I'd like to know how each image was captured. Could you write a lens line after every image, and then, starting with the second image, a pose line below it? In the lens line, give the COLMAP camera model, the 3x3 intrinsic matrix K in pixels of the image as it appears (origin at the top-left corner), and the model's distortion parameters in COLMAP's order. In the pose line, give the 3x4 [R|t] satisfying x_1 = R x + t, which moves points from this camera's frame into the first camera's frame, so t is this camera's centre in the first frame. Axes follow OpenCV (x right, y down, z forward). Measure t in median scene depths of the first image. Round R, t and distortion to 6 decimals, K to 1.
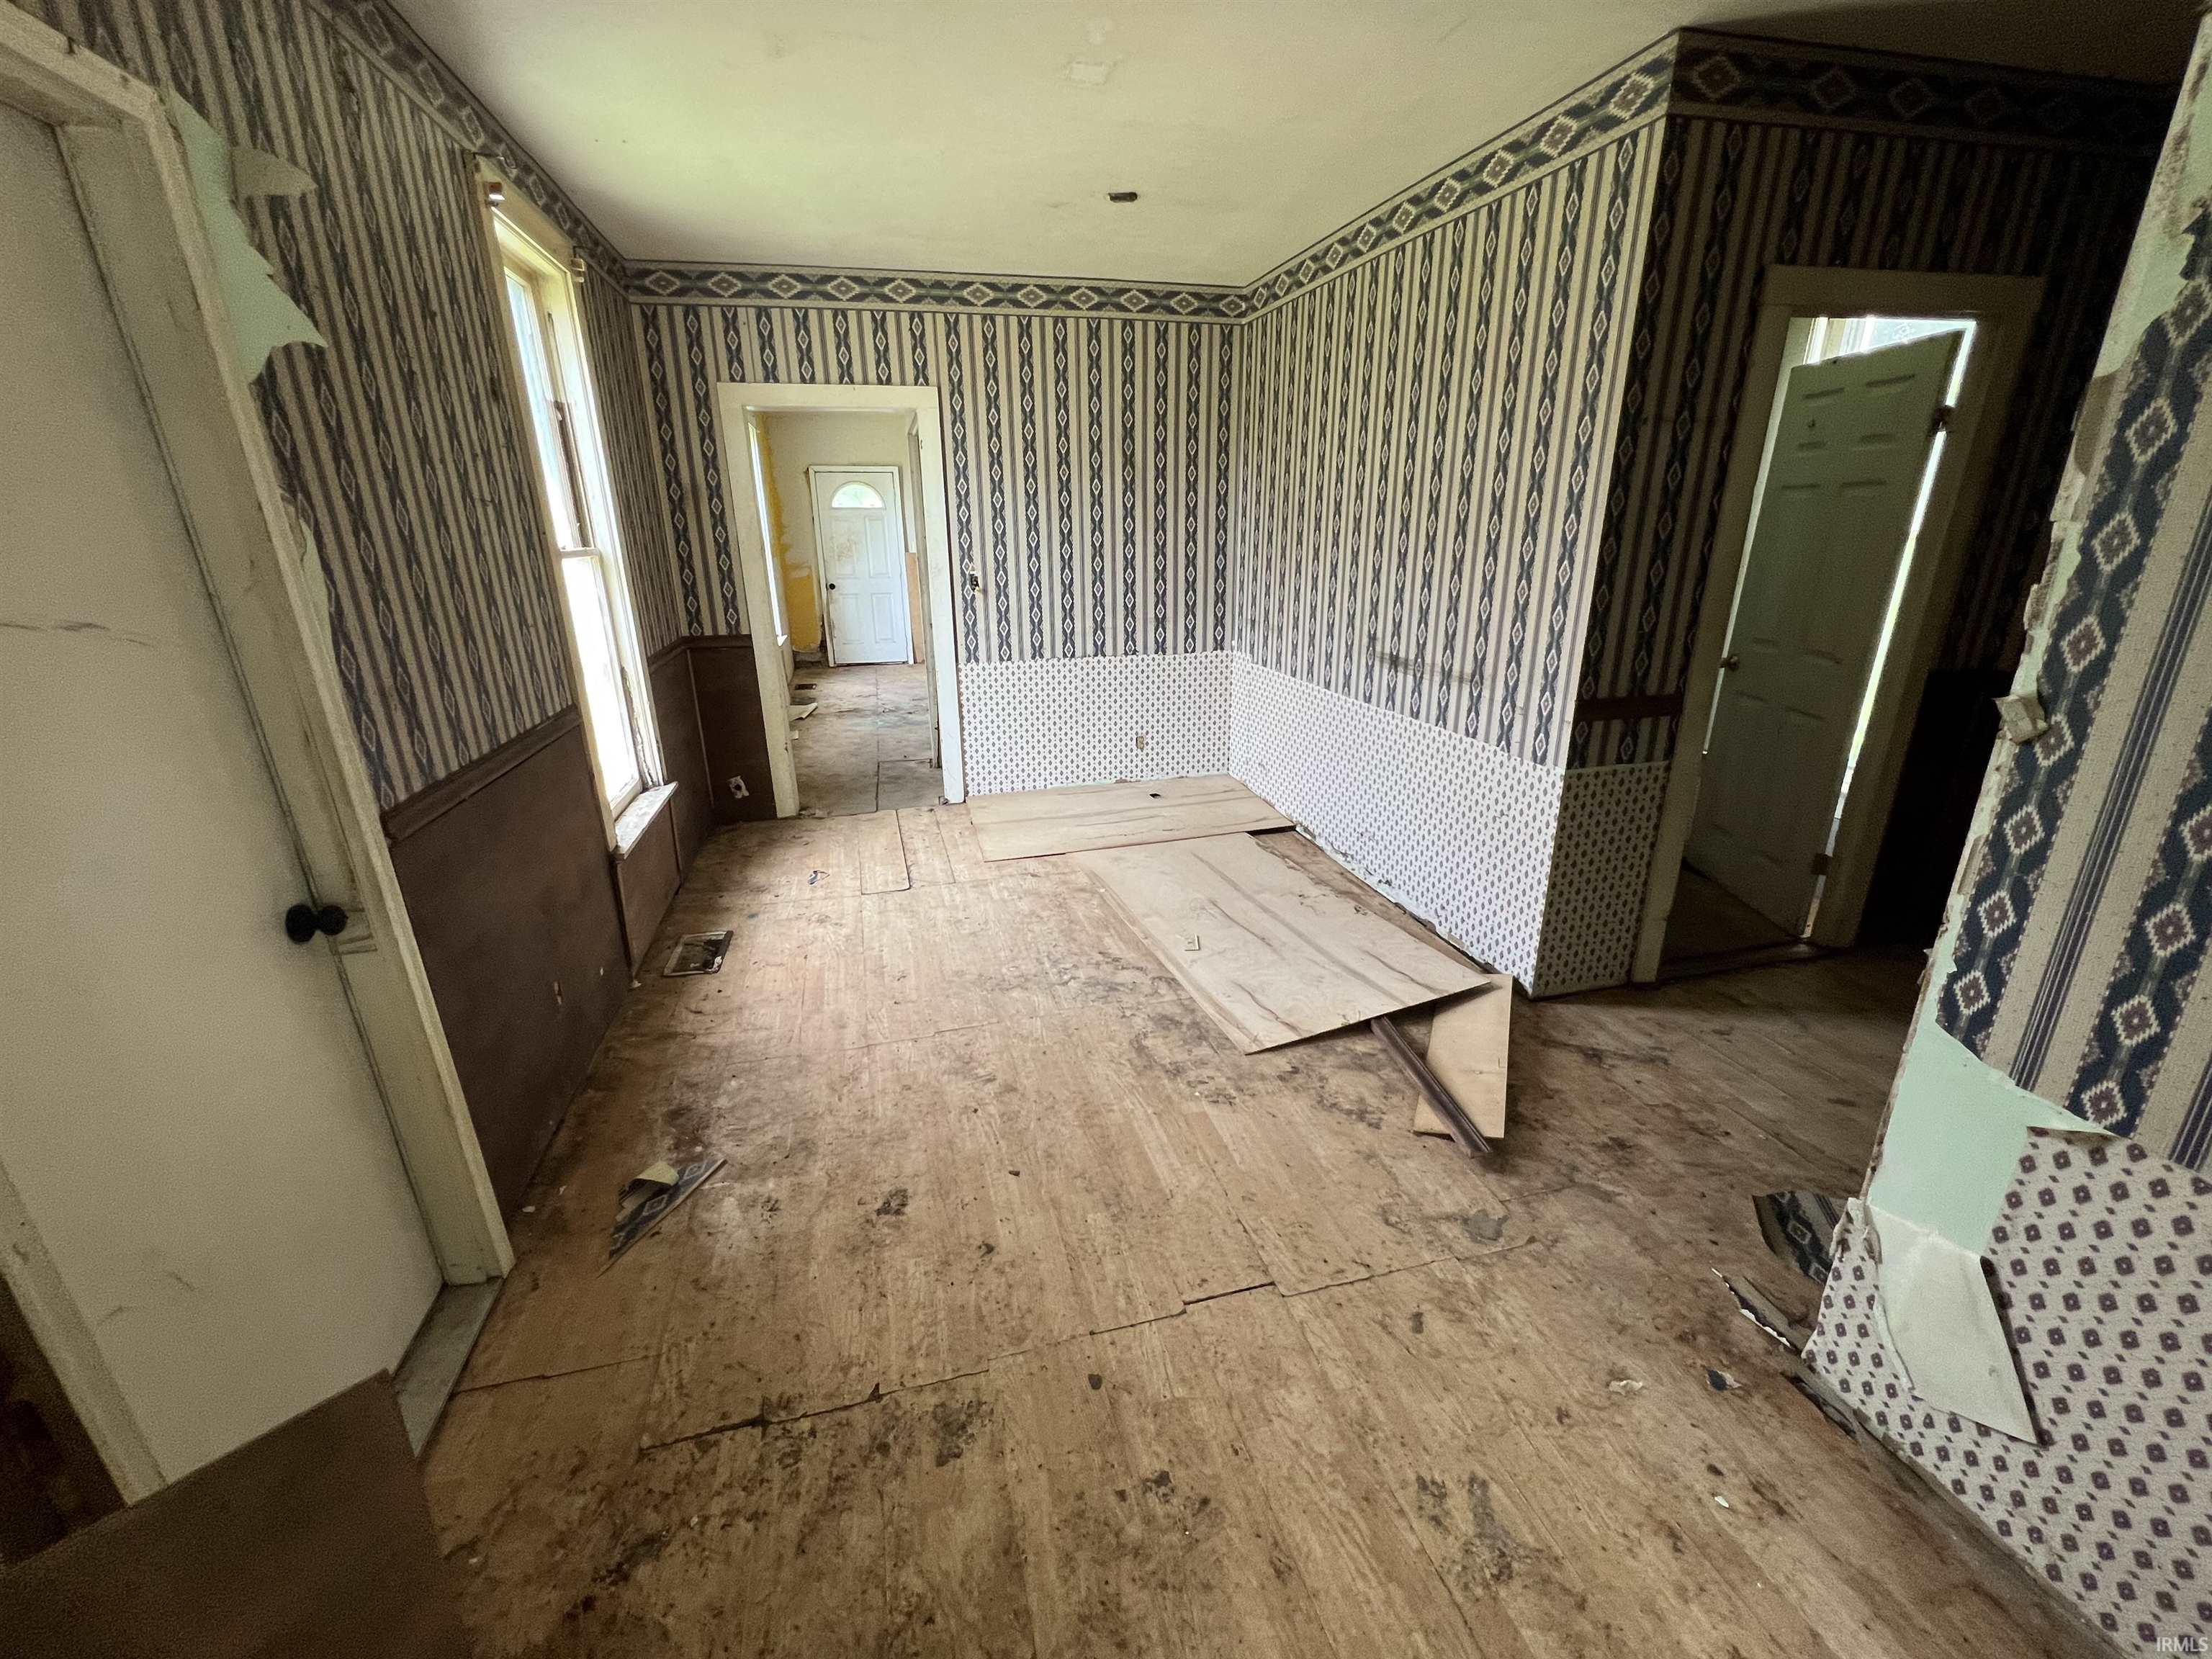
lens RADIAL K [[895.9, 0, 1106.8], [0, 895.9, 824.5], [0, 0, 1]] dist [0.002408, 0.000684]
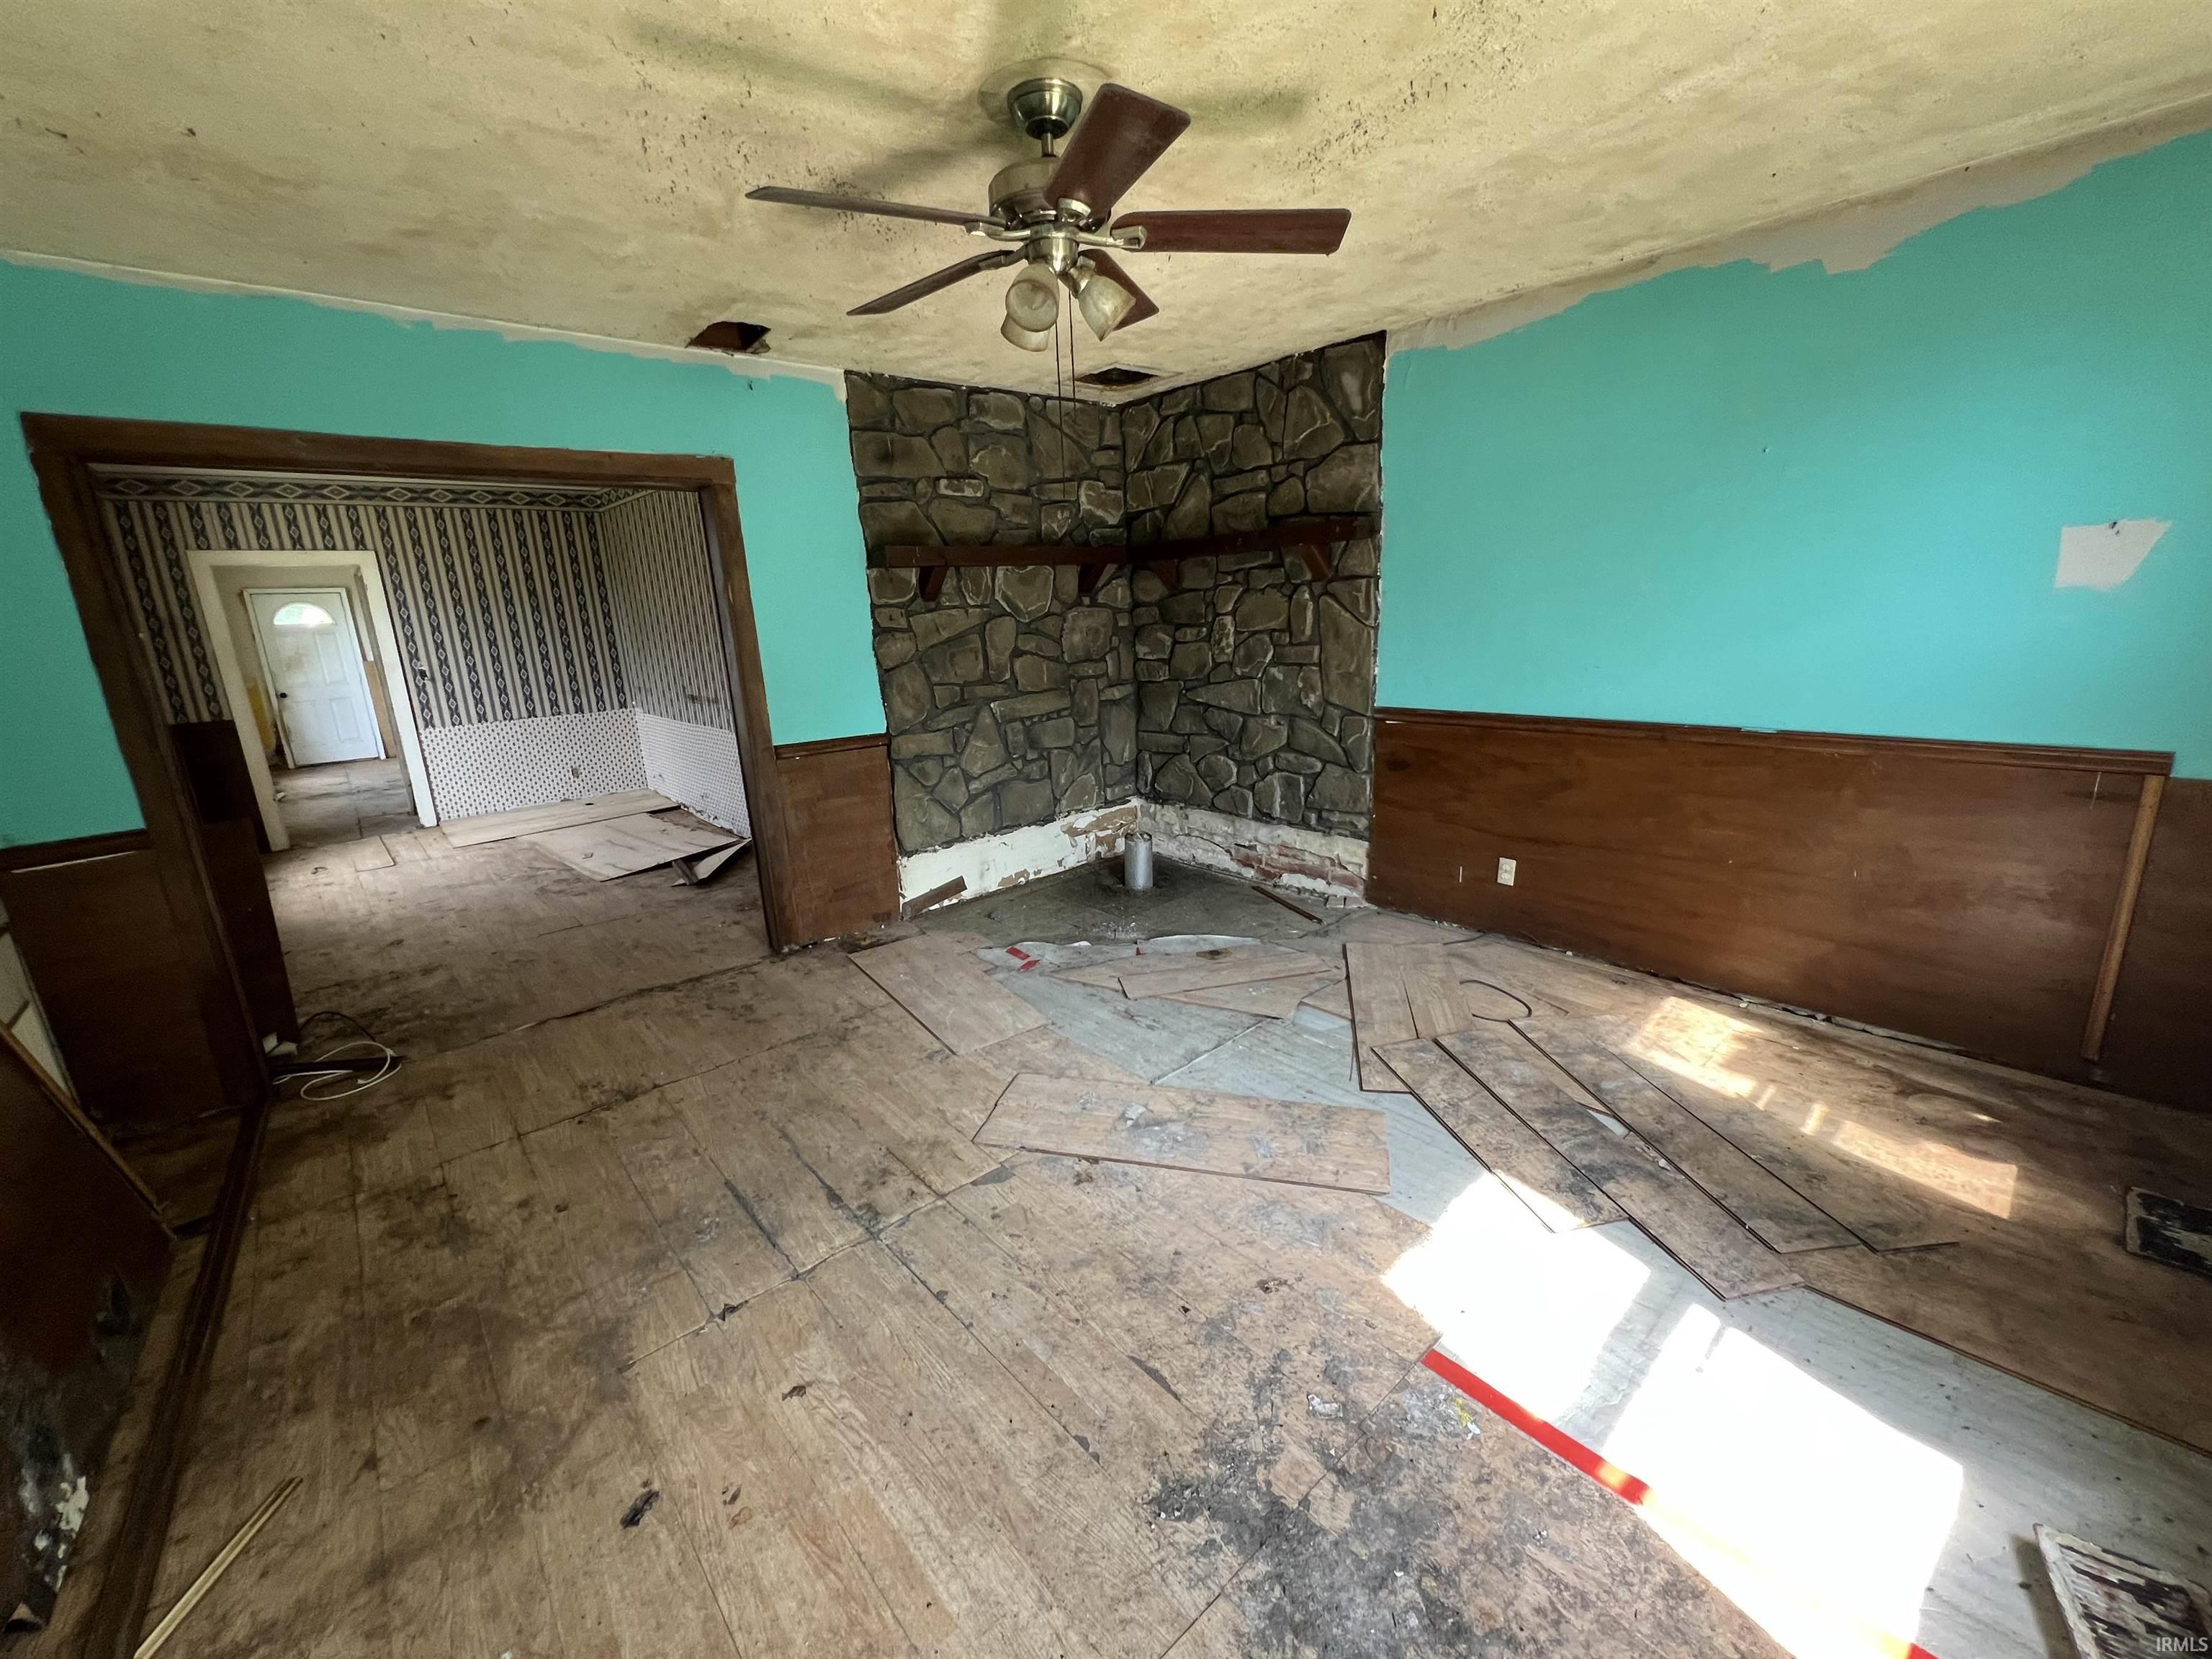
lens RADIAL K [[895.9, 0, 1099.0], [0, 895.9, 828.7], [0, 0, 1]] dist [0.002408, 0.000684]
pose [[0.891735, -0.135936, 0.431659, 0.186479], [0.174820, 0.983252, -0.051508, 0.271844], [-0.417428, 0.121394, 0.900565, -0.833497]]
